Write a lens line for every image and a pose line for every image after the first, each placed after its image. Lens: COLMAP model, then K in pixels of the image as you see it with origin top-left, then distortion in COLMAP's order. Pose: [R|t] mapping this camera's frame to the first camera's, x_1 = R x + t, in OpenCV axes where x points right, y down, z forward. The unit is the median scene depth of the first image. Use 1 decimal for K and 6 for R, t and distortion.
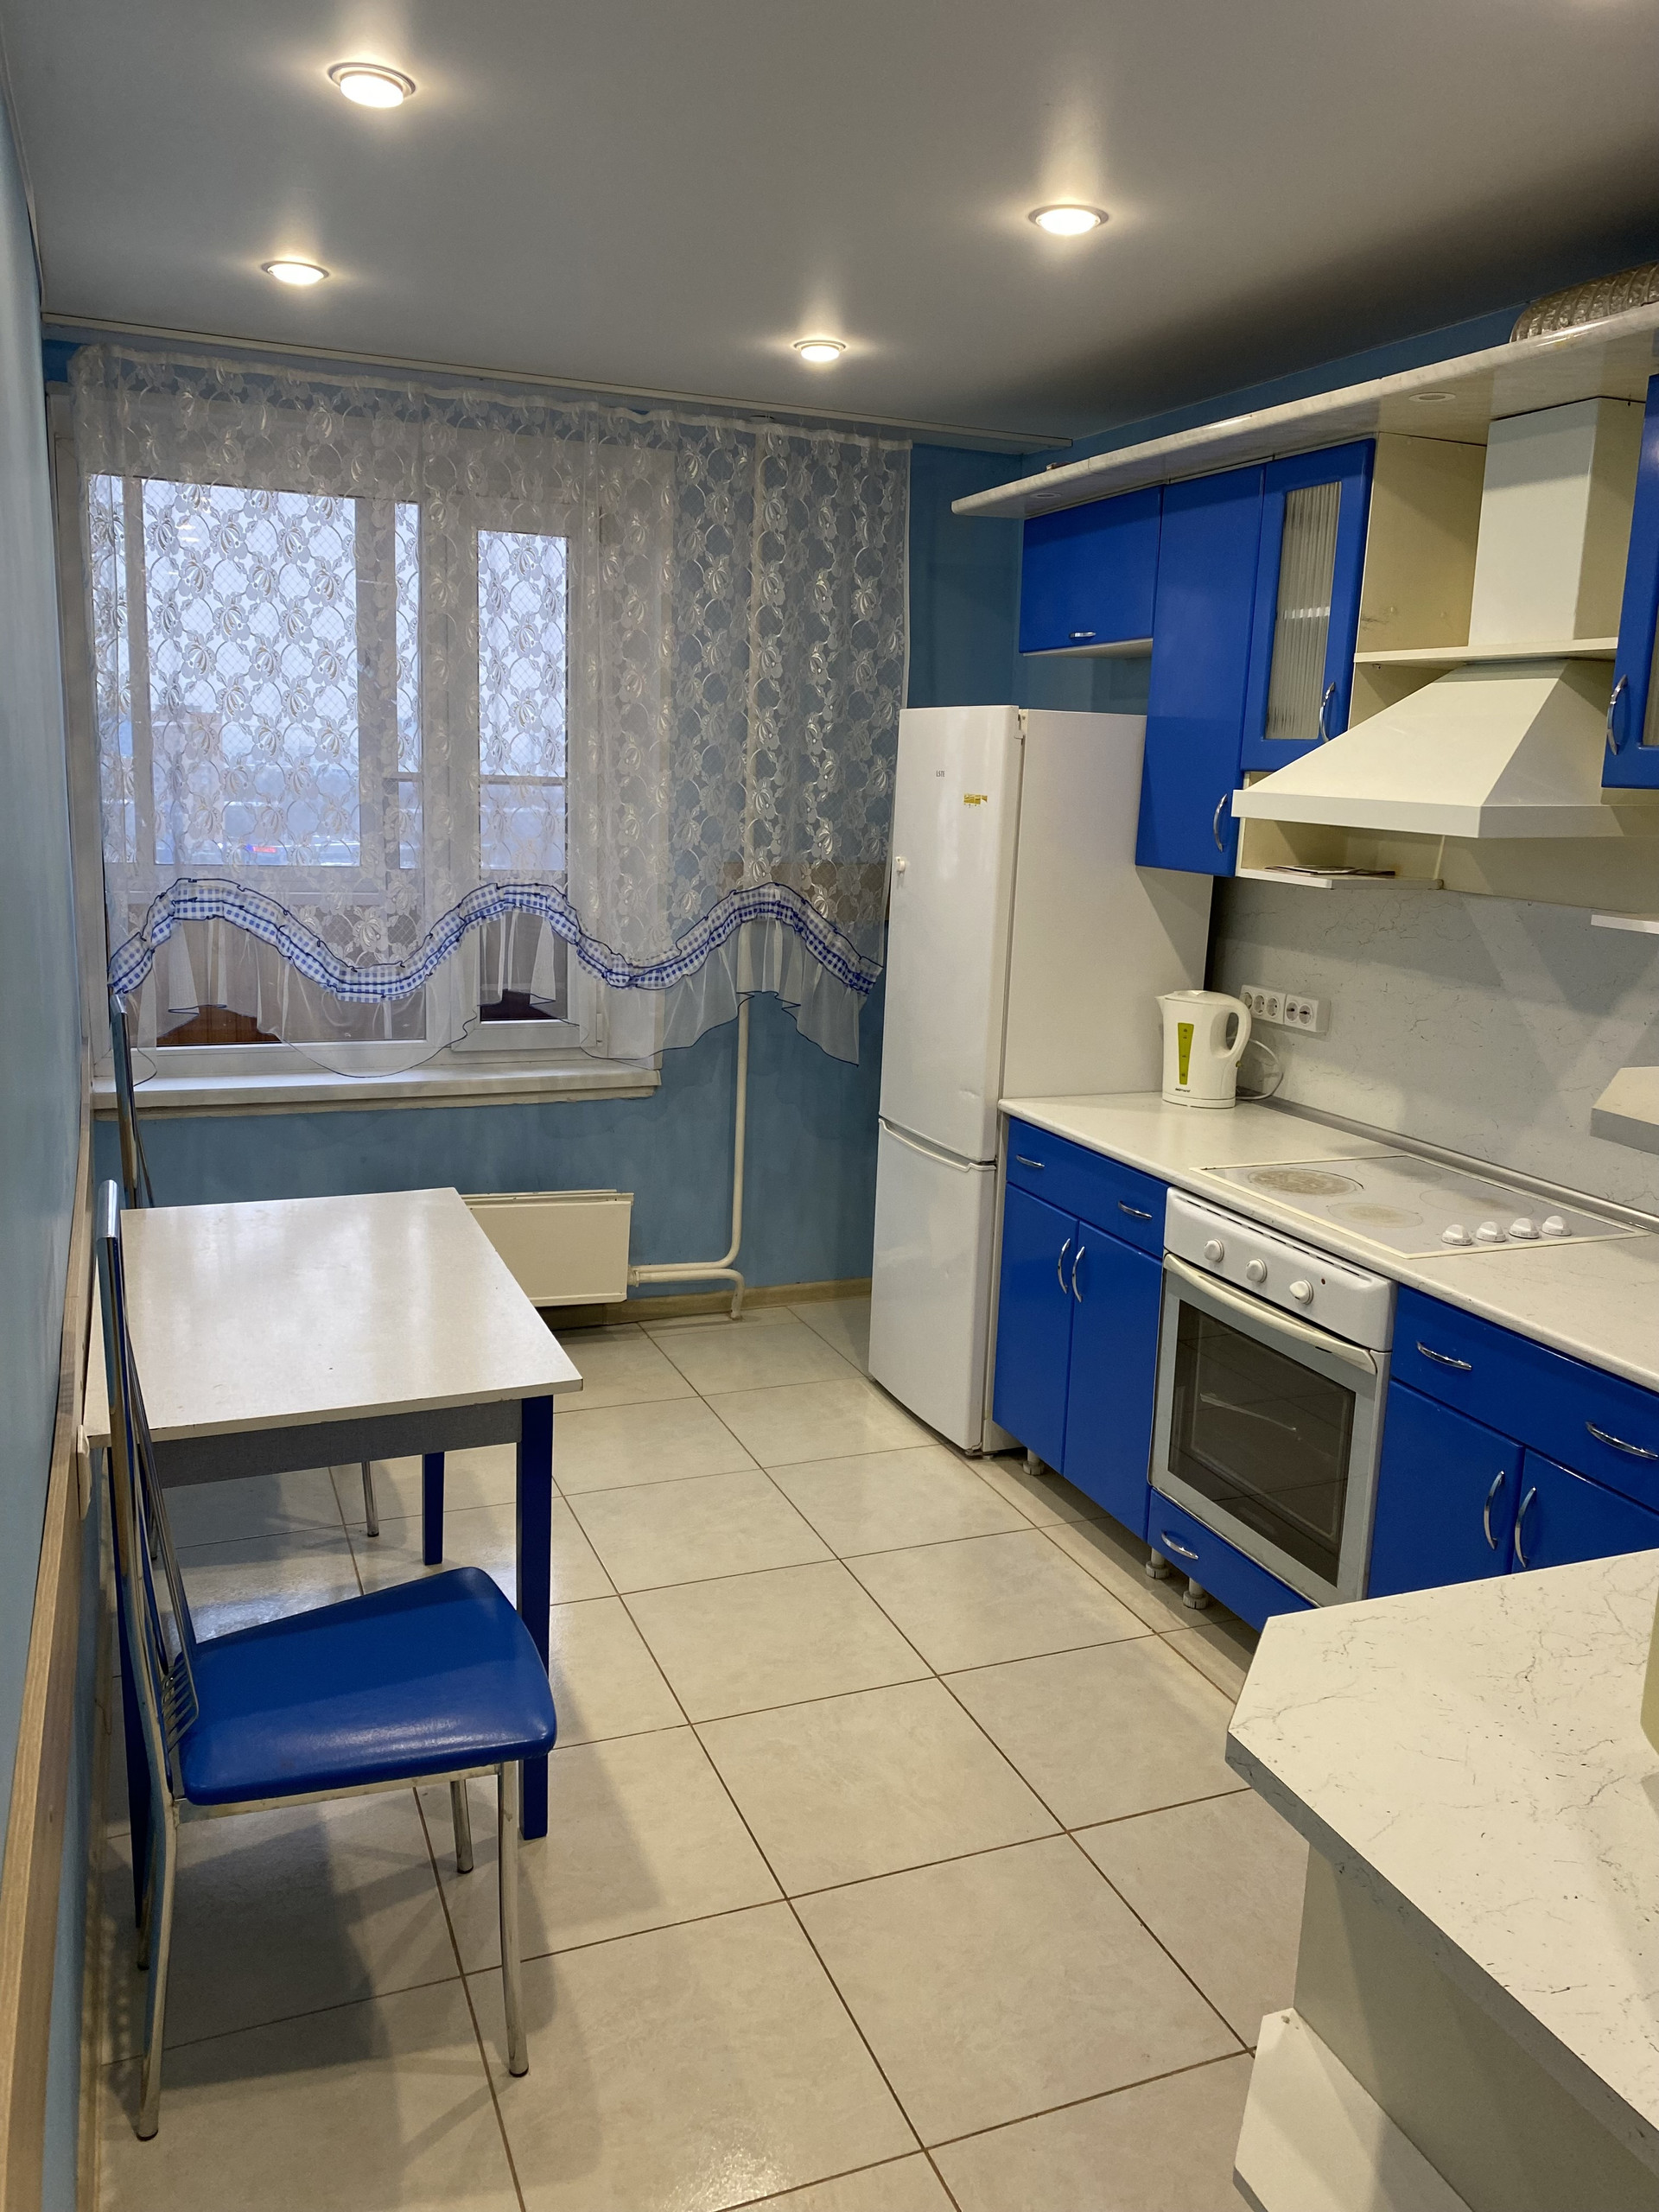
lens RADIAL K [[1682.4, 0, 828.8], [0, 1682.4, 1101.6], [0, 0, 1]] dist [0.029405, -0.002410]
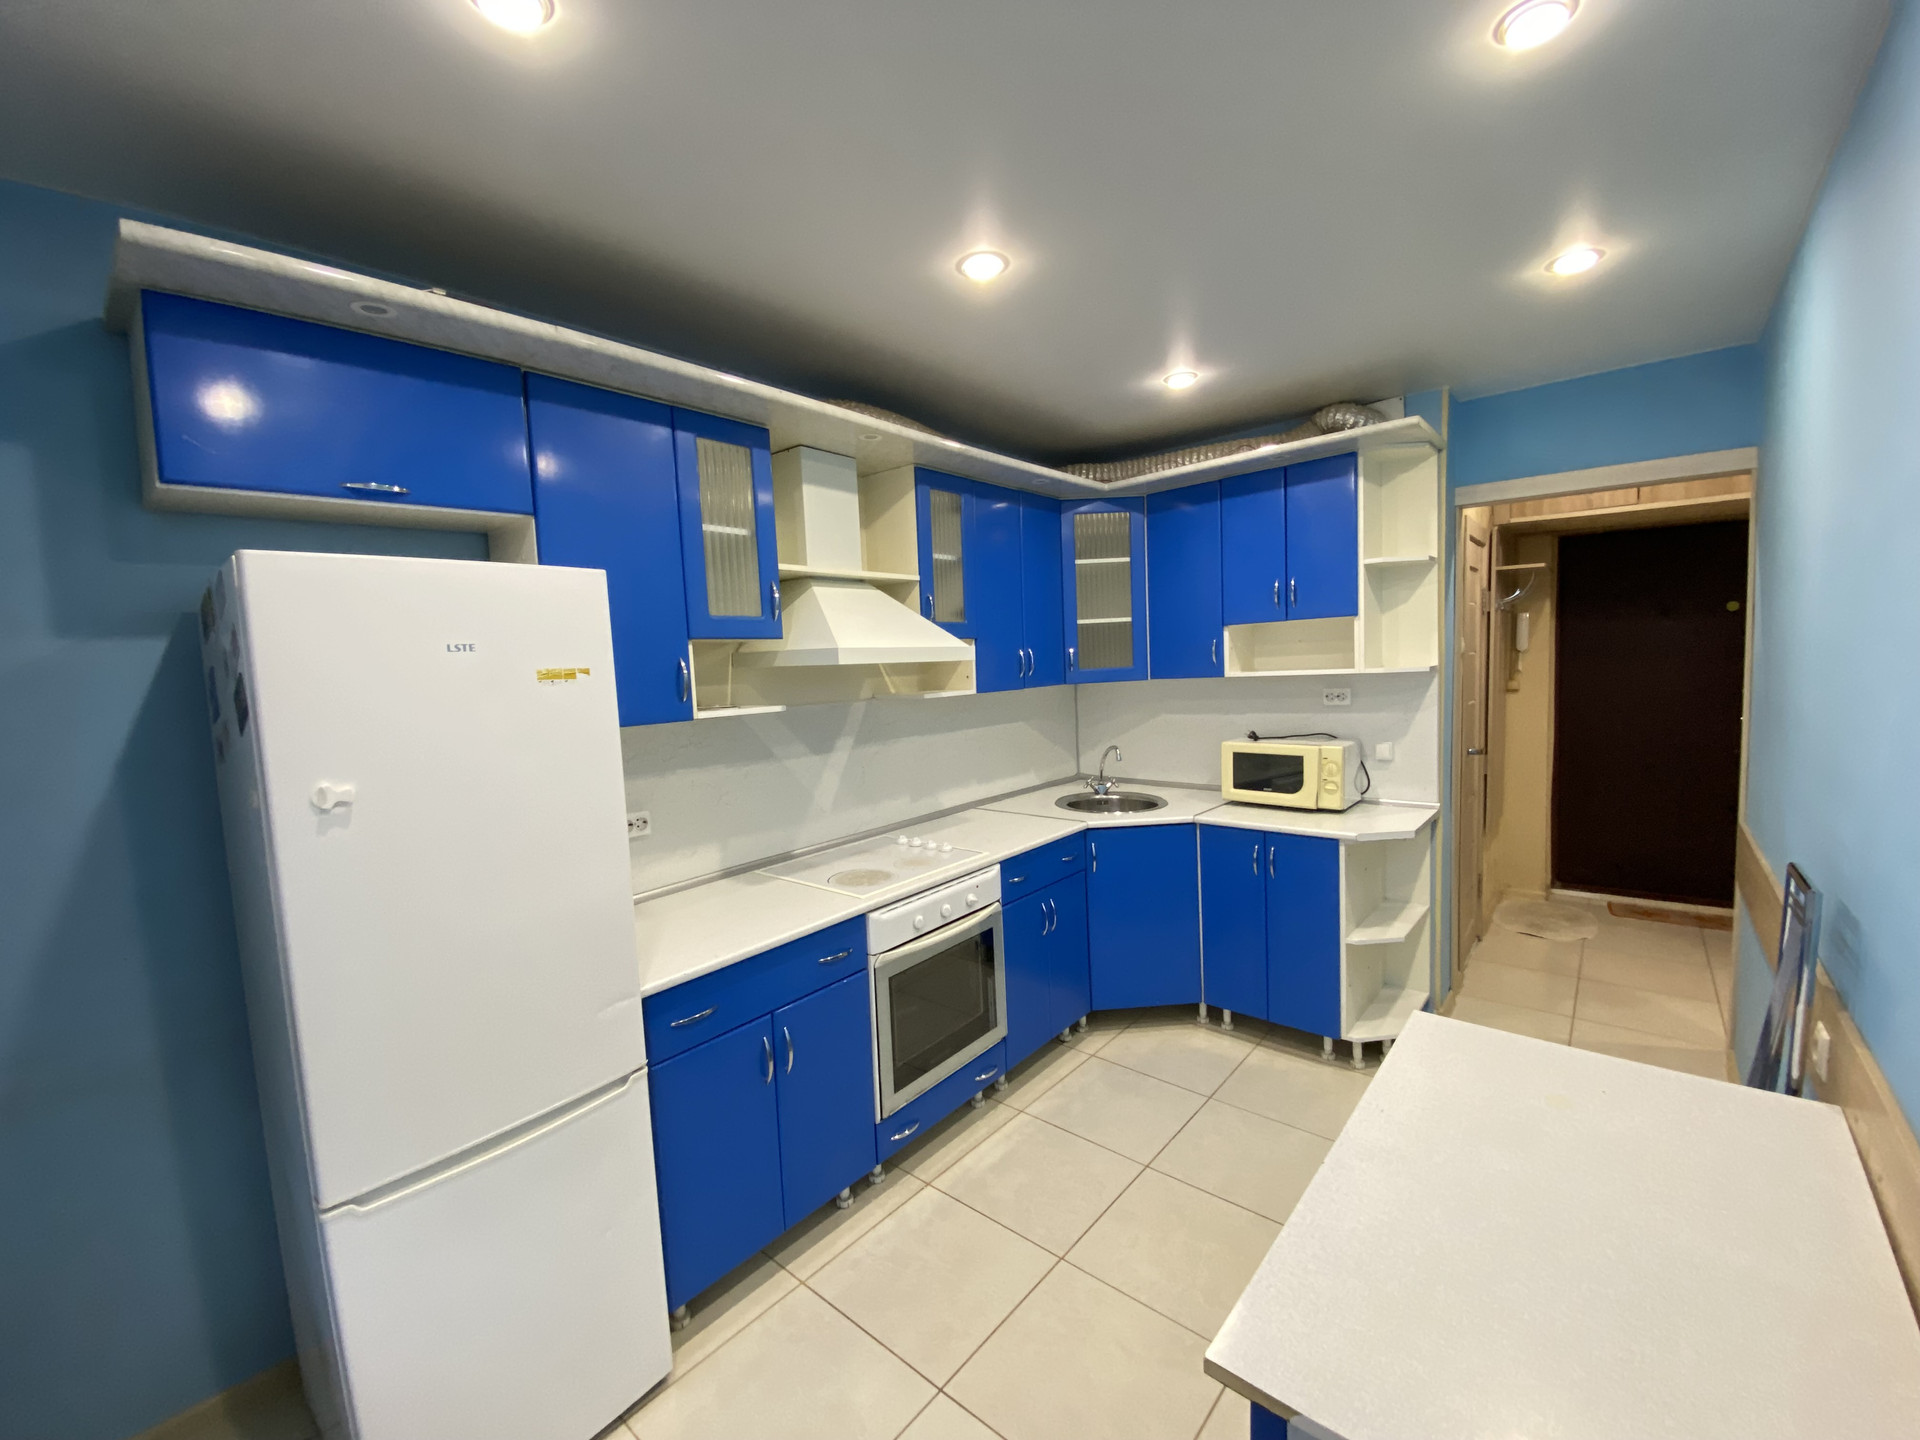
lens RADIAL K [[784.6, 0, 970.0], [0, 784.6, 724.6], [0, 0, 1]] dist [-0.005518, -0.008222]
pose [[-0.475256, -0.086334, 0.875601, -0.417272], [0.208072, 0.955918, 0.207190, -0.227945], [-0.854890, 0.280657, -0.436342, 1.178194]]
